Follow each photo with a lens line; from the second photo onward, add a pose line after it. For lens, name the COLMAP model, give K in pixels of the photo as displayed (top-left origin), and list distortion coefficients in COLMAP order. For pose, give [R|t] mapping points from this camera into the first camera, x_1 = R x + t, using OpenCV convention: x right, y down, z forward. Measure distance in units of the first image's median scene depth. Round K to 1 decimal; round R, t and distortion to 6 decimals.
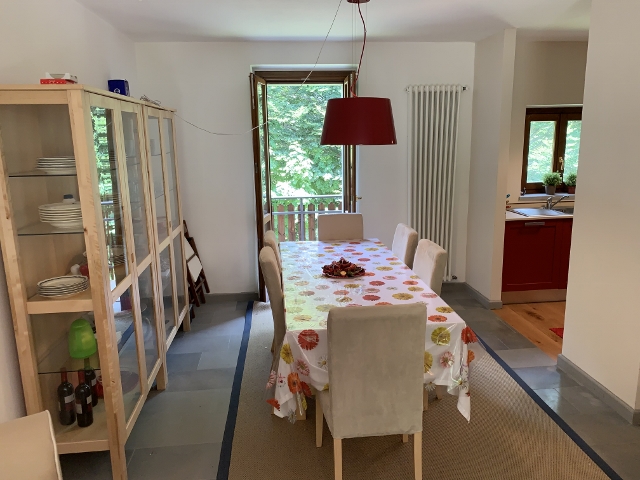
lens RADIAL K [[493.5, 0, 322.0], [0, 493.5, 236.2], [0, 0, 1]] dist [0.042952, -0.045195]
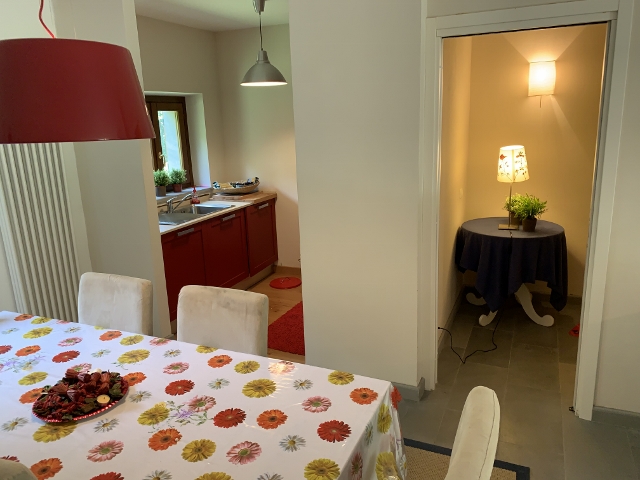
lens RADIAL K [[493.5, 0, 322.0], [0, 493.5, 236.2], [0, 0, 1]] dist [0.042952, -0.045195]
pose [[0.495331, -0.203344, 0.844570, -0.144244], [0.200088, 0.972783, 0.116864, -0.060761], [-0.845347, 0.111102, 0.522536, 0.319481]]
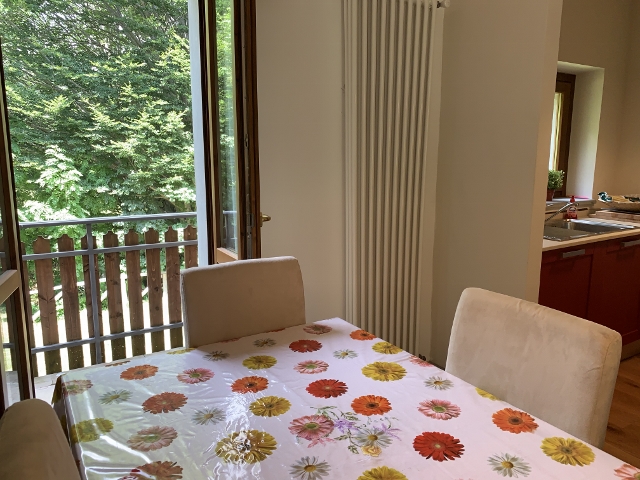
lens RADIAL K [[493.5, 0, 322.0], [0, 493.5, 236.2], [0, 0, 1]] dist [0.042952, -0.045195]
pose [[0.900552, -0.054533, 0.431313, -0.057814], [0.070687, 0.997267, -0.021500, -0.045669], [-0.428962, 0.049851, 0.901946, 0.533858]]
